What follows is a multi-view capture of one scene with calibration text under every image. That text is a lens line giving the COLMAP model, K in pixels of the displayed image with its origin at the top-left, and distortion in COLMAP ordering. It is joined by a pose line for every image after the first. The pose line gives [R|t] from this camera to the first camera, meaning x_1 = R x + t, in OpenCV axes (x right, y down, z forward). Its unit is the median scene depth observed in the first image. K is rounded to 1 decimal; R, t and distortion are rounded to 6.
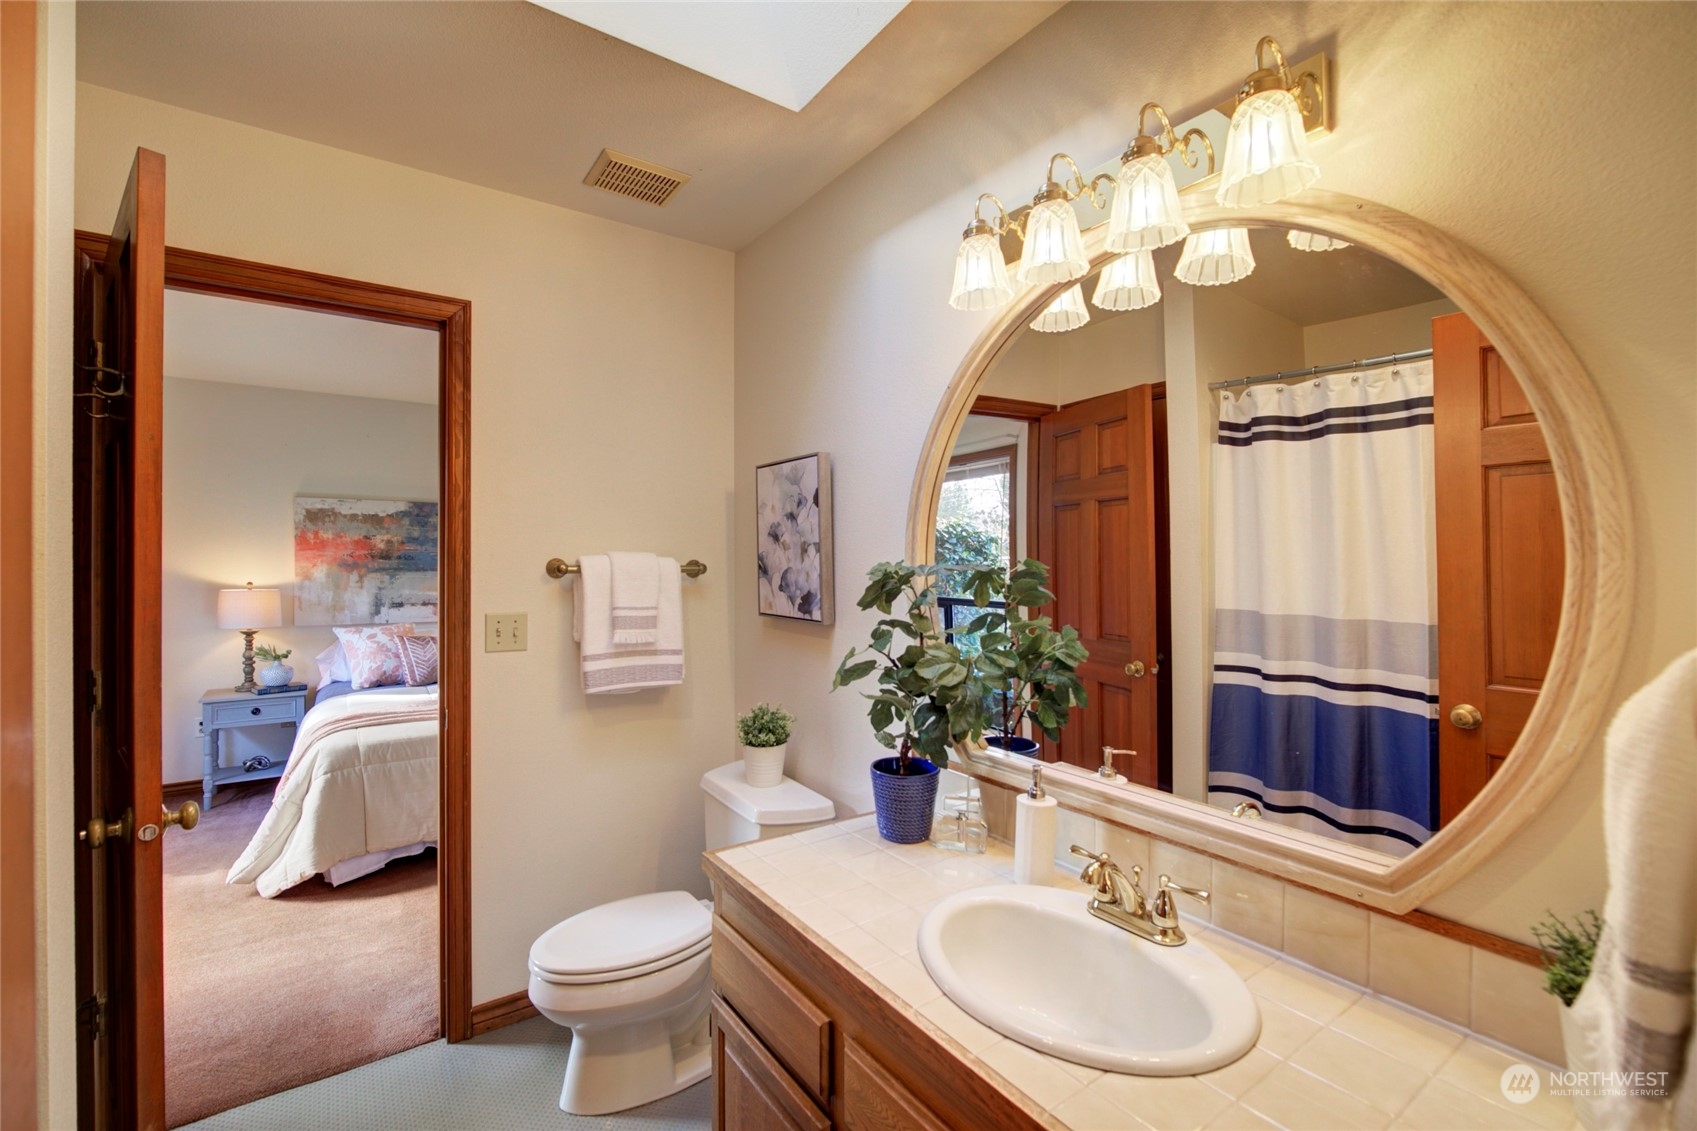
lens RADIAL K [[698.0, 0, 851.1], [0, 698.0, 565.2], [0, 0, 1]] dist [0.000084, 0.000016]
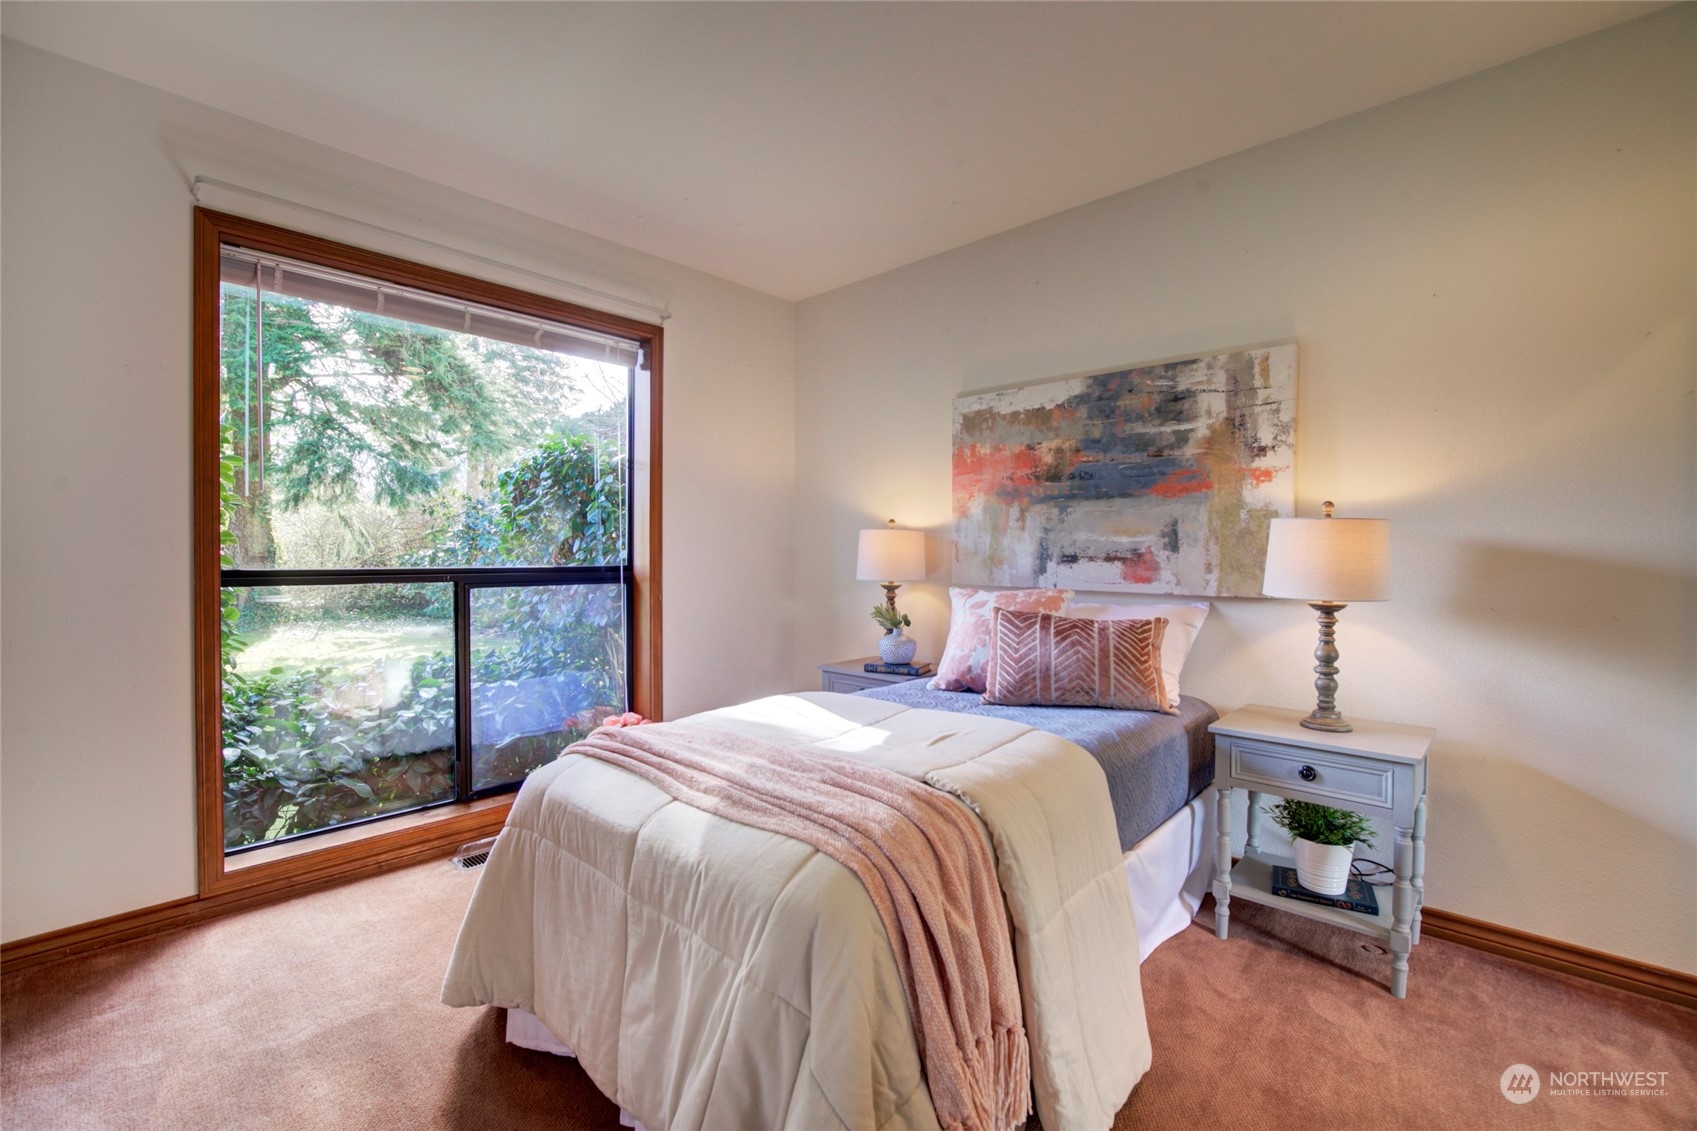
lens RADIAL K [[731.6, 0, 848.1], [0, 731.6, 557.6], [0, 0, 1]] dist [-0.007581, 0.000015]
pose [[0.198439, 0.008041, -0.980080, -0.094854], [0.000495, 0.999965, 0.008305, 0.052476], [0.980113, -0.002133, 0.198428, 0.721156]]
